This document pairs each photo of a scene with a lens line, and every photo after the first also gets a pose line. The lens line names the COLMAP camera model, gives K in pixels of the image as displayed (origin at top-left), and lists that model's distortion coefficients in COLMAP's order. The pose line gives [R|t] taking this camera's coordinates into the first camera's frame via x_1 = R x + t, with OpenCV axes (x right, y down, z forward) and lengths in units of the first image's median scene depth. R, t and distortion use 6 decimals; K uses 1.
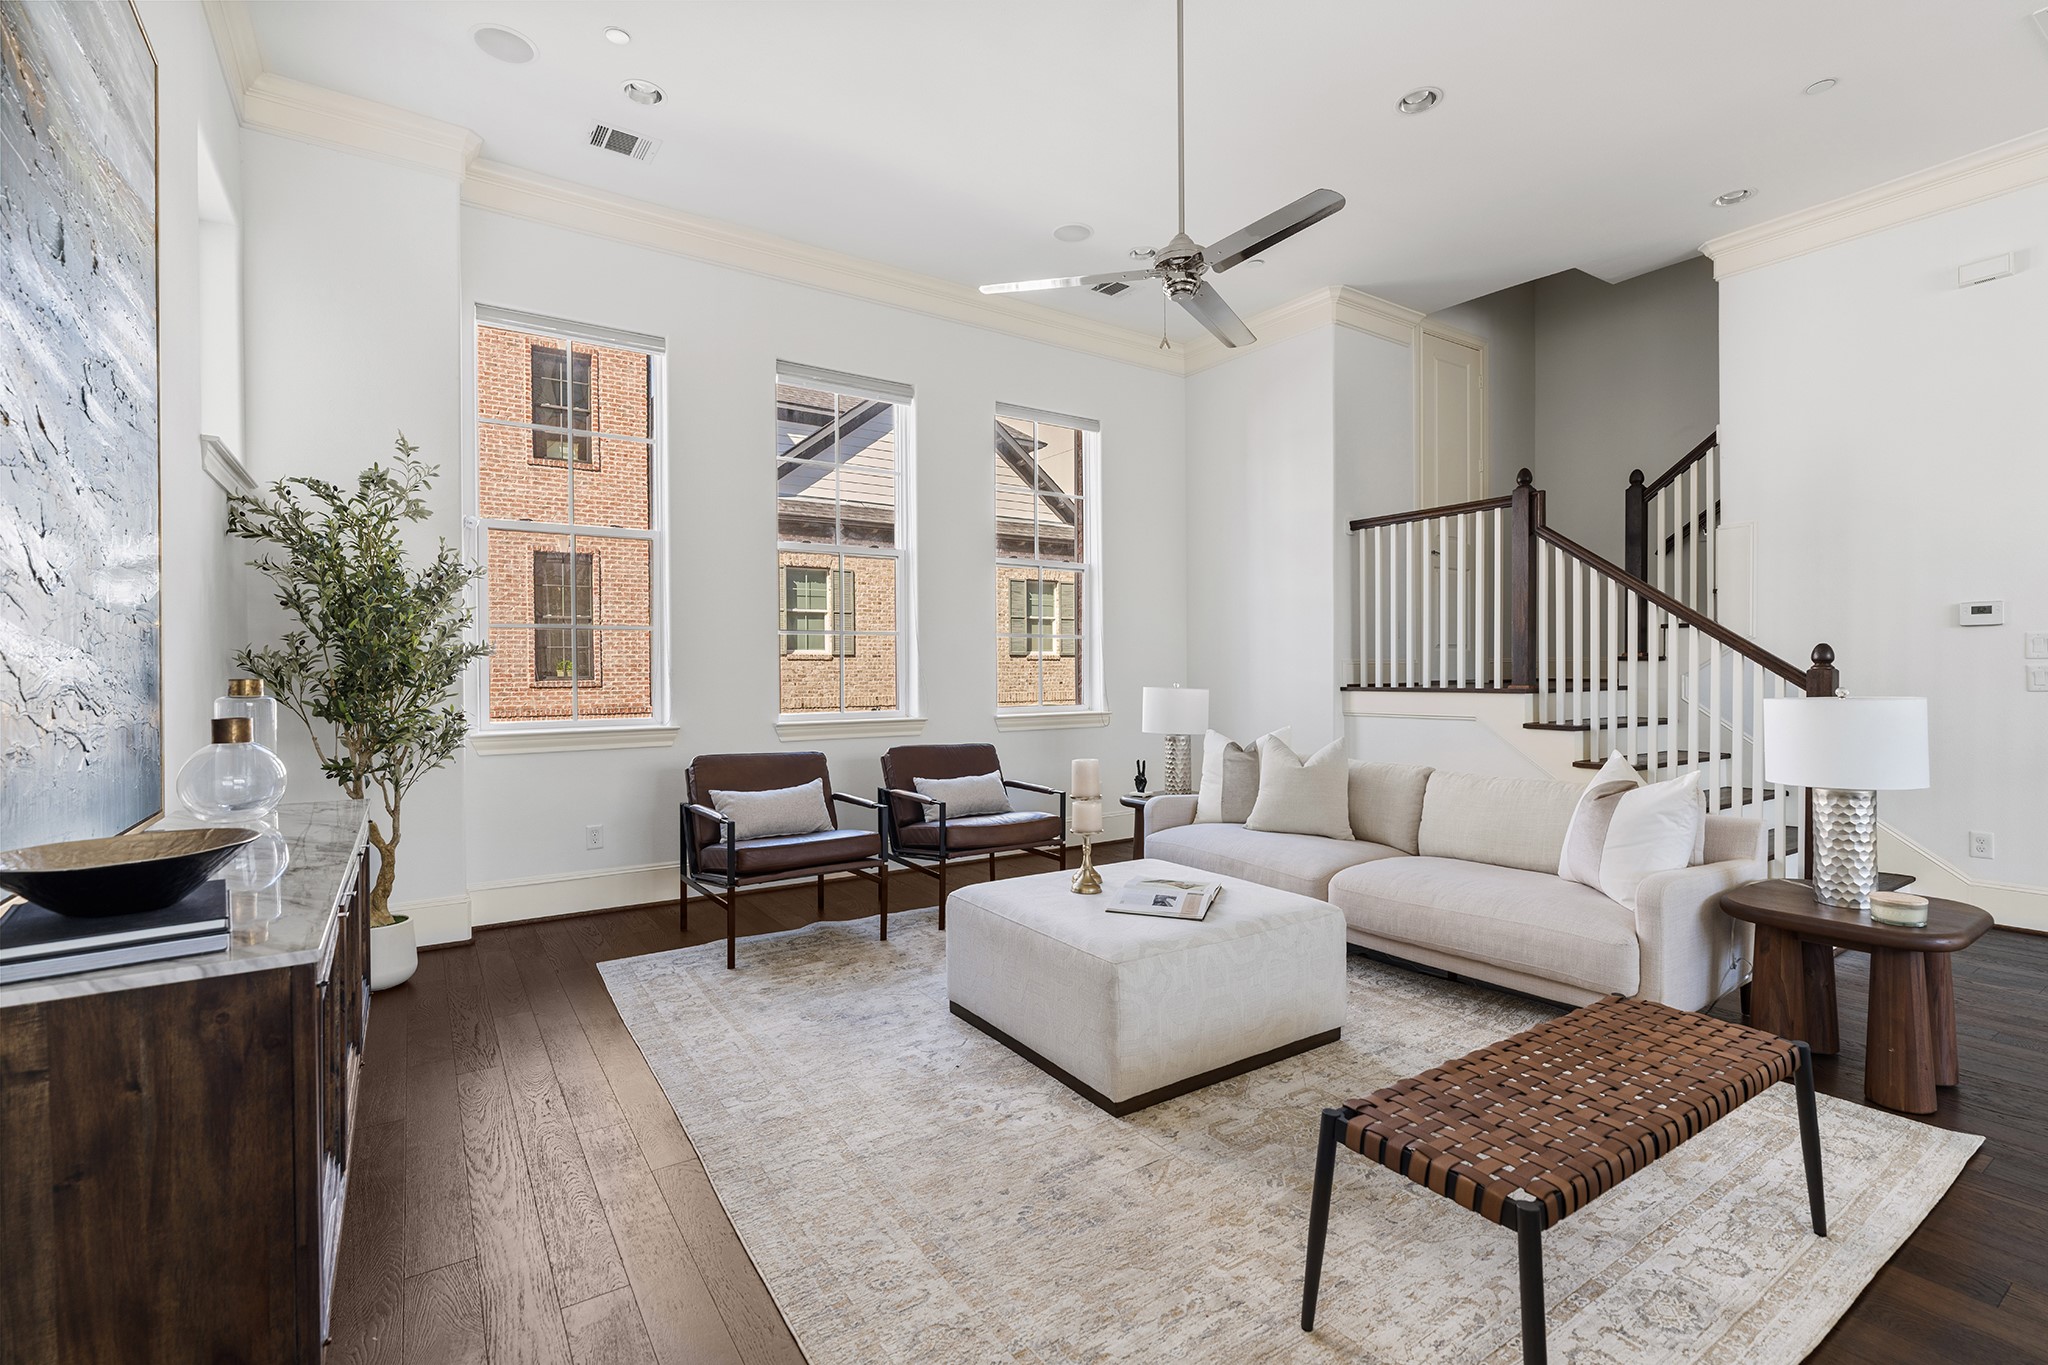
lens RADIAL K [[924.5, 0, 1009.9], [0, 924.5, 683.6], [0, 0, 1]] dist [-0.004282, 0.001572]
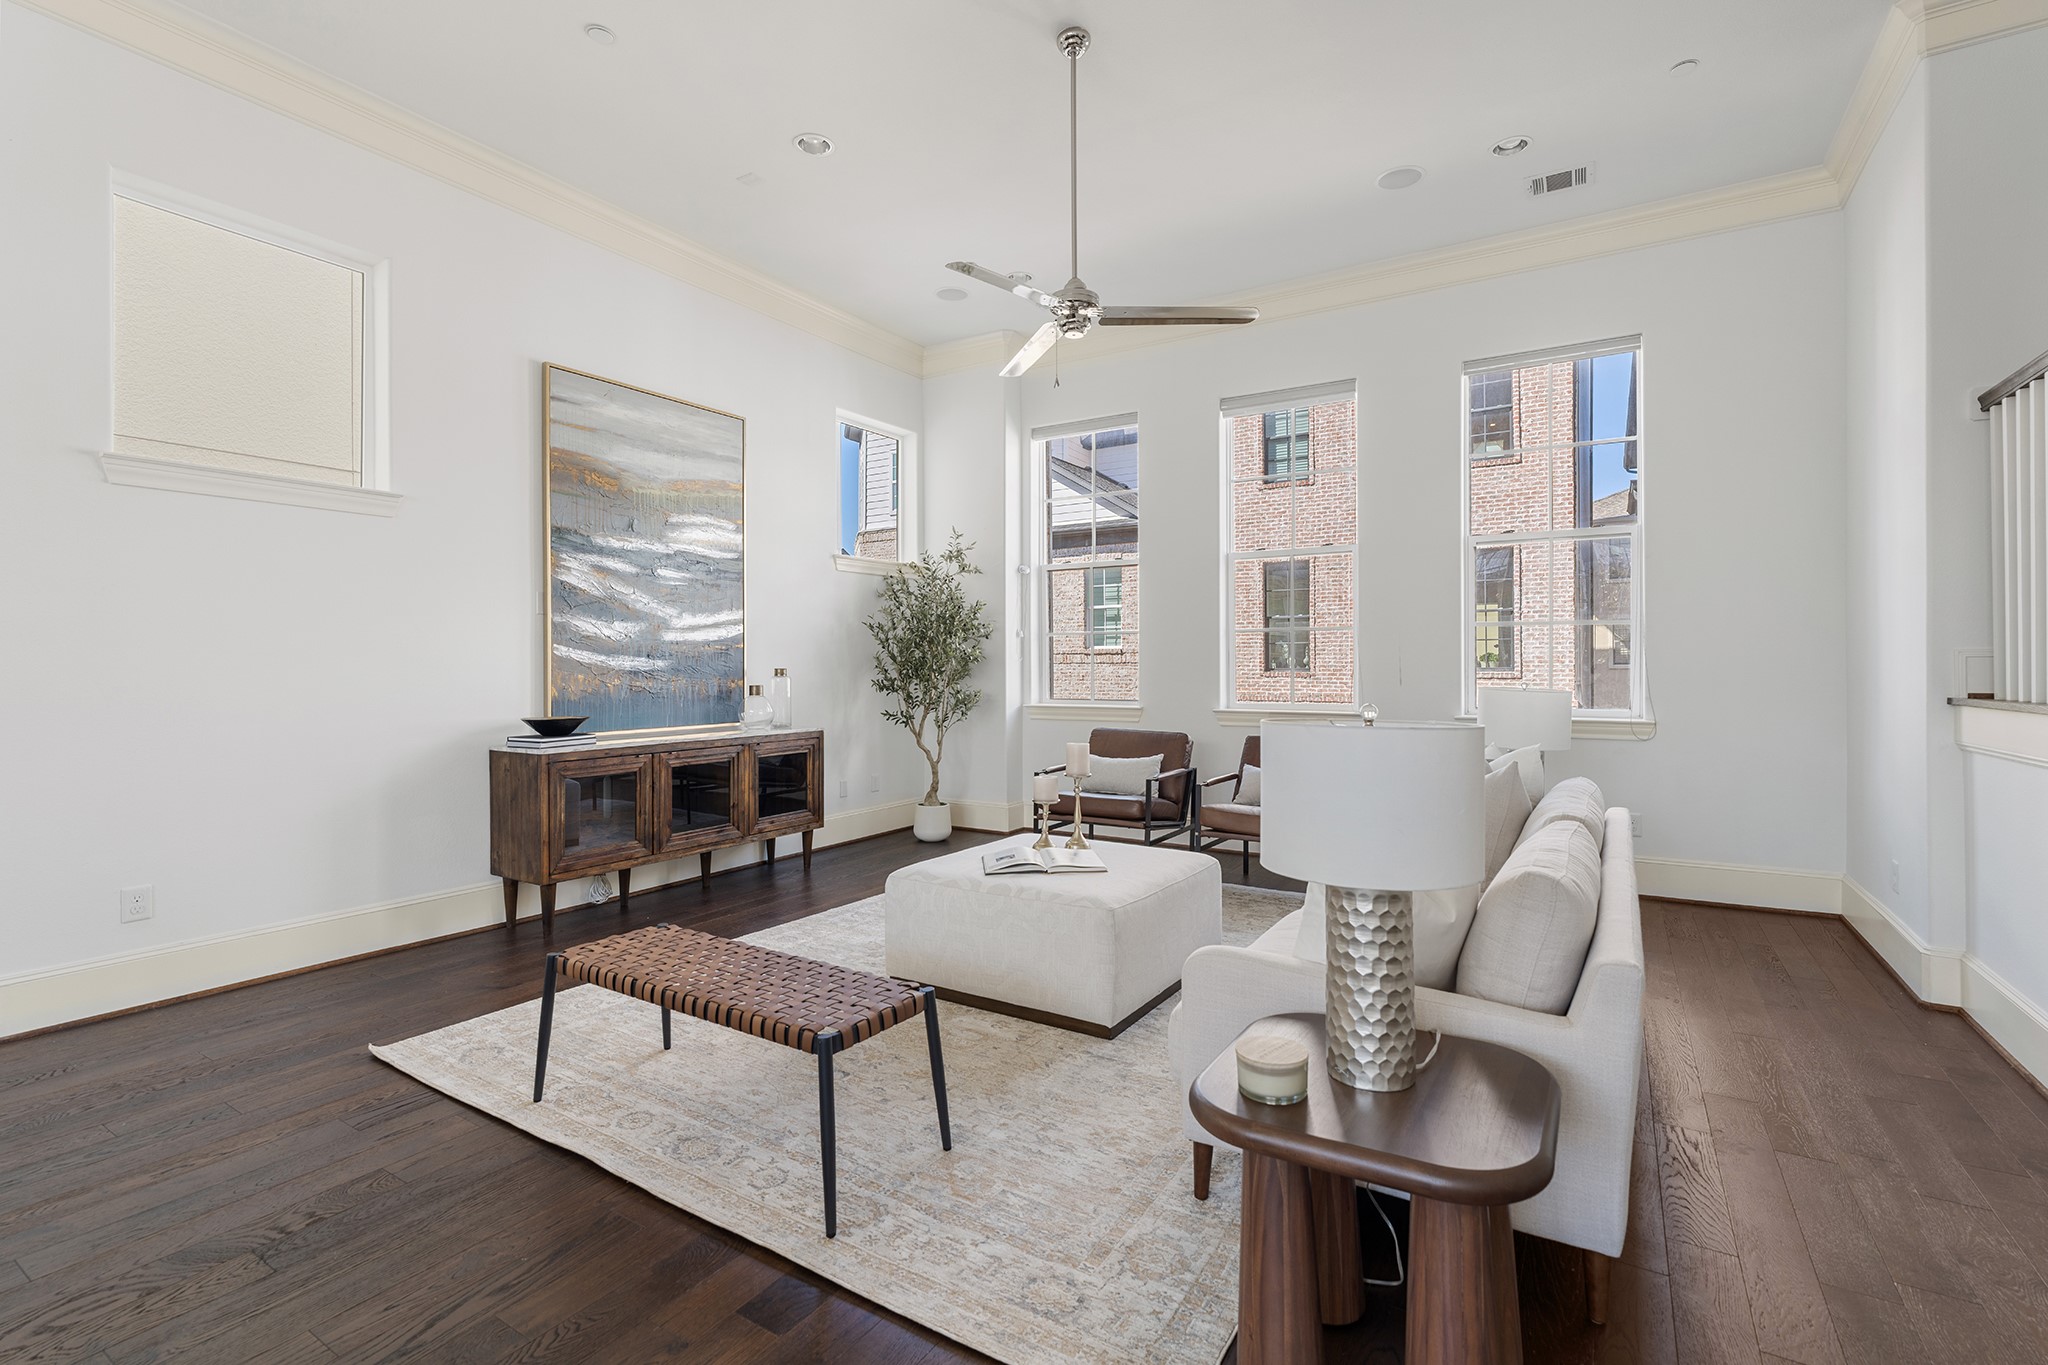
lens RADIAL K [[924.5, 0, 1025.8], [0, 924.5, 674.0], [0, 0, 1]] dist [-0.004282, 0.001572]
pose [[0.411435, 0.013166, -0.911344, 0.645625], [-0.013191, 0.999877, 0.008490, -0.008410], [0.911343, 0.008528, 0.411558, 0.266466]]
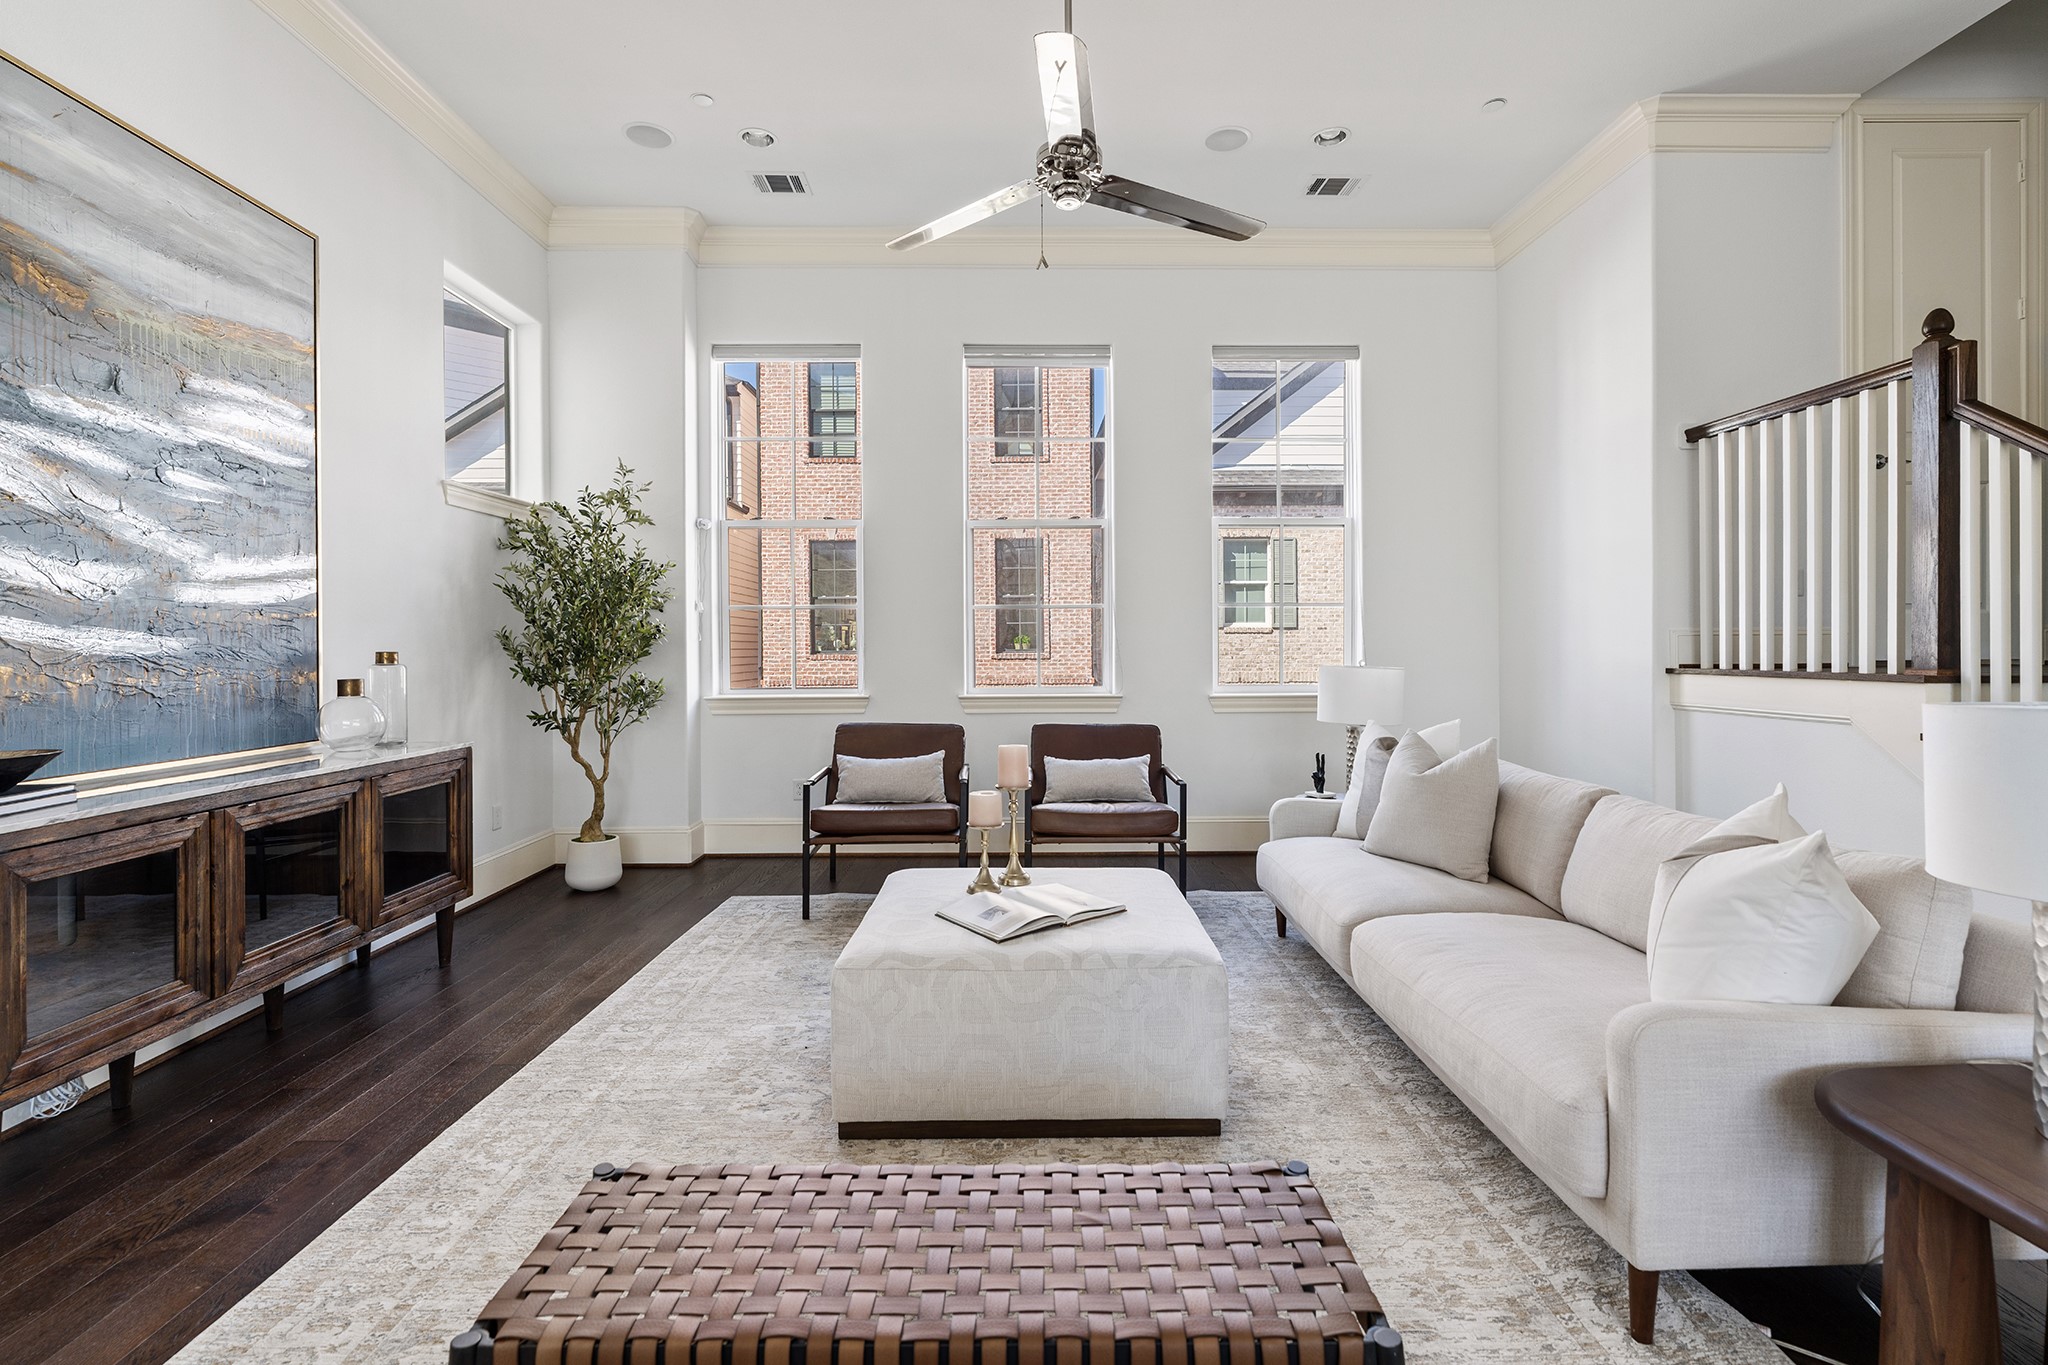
lens RADIAL K [[924.5, 0, 1019.4], [0, 924.5, 659.7], [0, 0, 1]] dist [-0.004282, 0.001572]
pose [[0.839099, 0.008913, -0.543905, 0.331401], [-0.006916, 0.999960, 0.005717, -0.003585], [0.543934, -0.001035, 0.839127, 0.146938]]
